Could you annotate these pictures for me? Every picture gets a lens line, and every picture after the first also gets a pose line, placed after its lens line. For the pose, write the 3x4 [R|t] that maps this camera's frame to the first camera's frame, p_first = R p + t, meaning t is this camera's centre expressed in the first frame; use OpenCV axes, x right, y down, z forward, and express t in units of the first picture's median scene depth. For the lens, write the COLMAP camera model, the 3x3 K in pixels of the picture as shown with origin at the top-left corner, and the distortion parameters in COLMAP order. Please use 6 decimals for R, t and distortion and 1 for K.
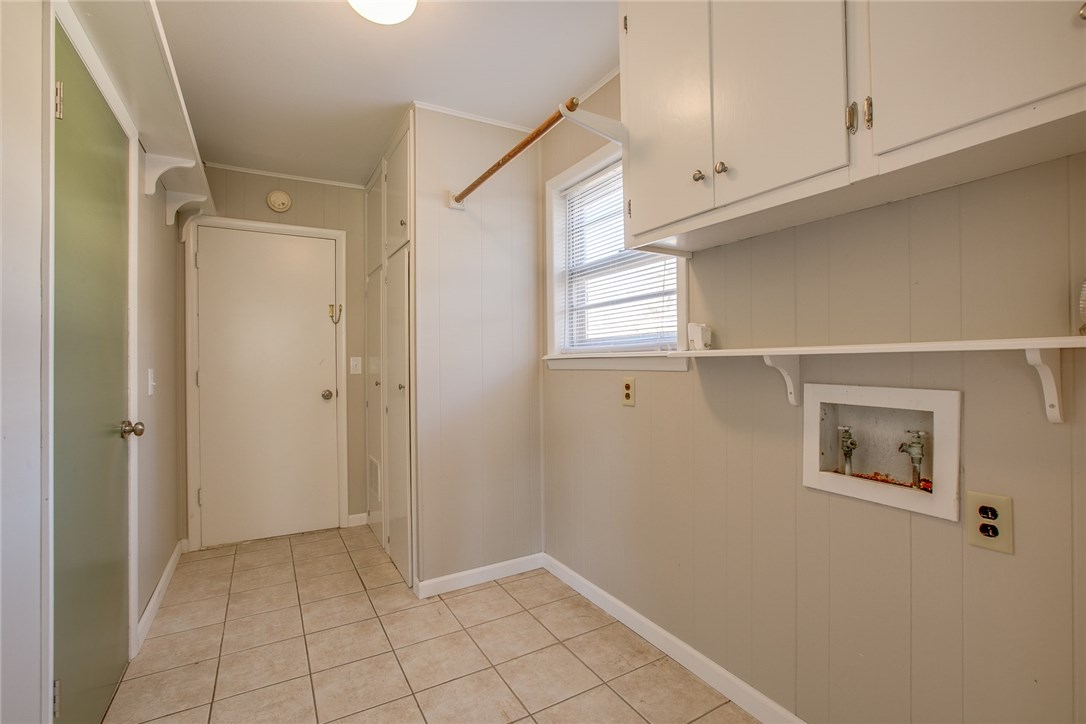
lens RADIAL K [[501.2, 0, 546.4], [0, 501.2, 357.3], [0, 0, 1]] dist [-0.053547, 0.021753]
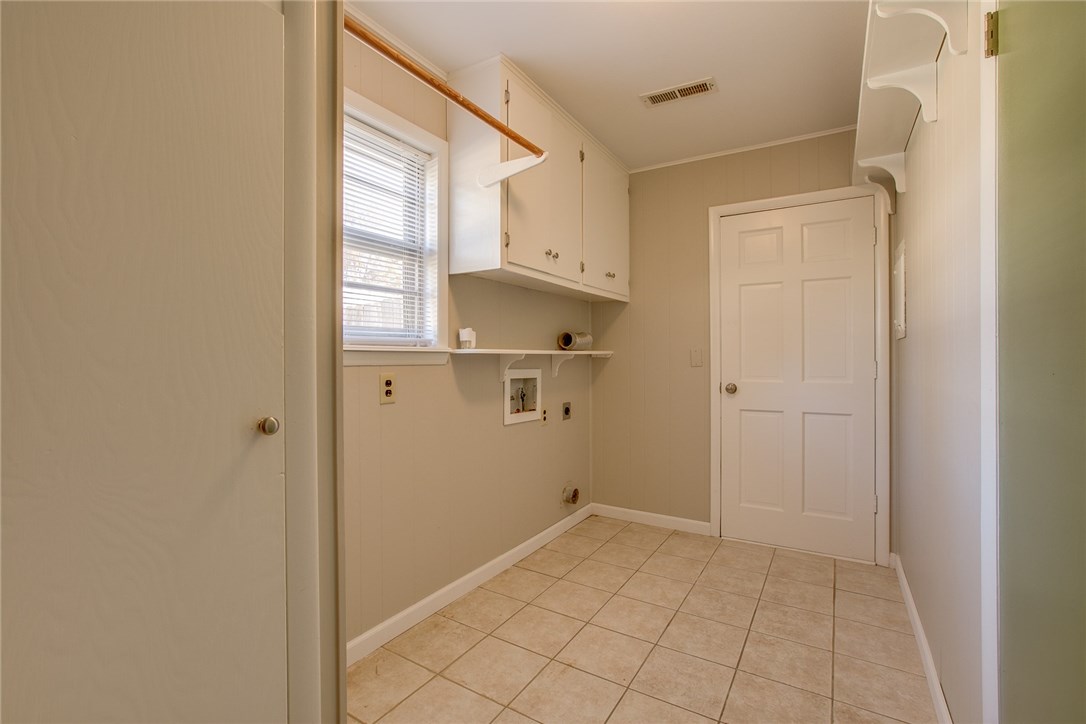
lens RADIAL K [[501.2, 0, 546.4], [0, 501.2, 357.3], [0, 0, 1]] dist [-0.053547, 0.021753]
pose [[-0.503873, 0.005742, 0.863759, -0.926742], [-0.008947, 0.999890, -0.011866, 0.023156], [-0.863732, -0.013707, -0.503766, 1.434605]]
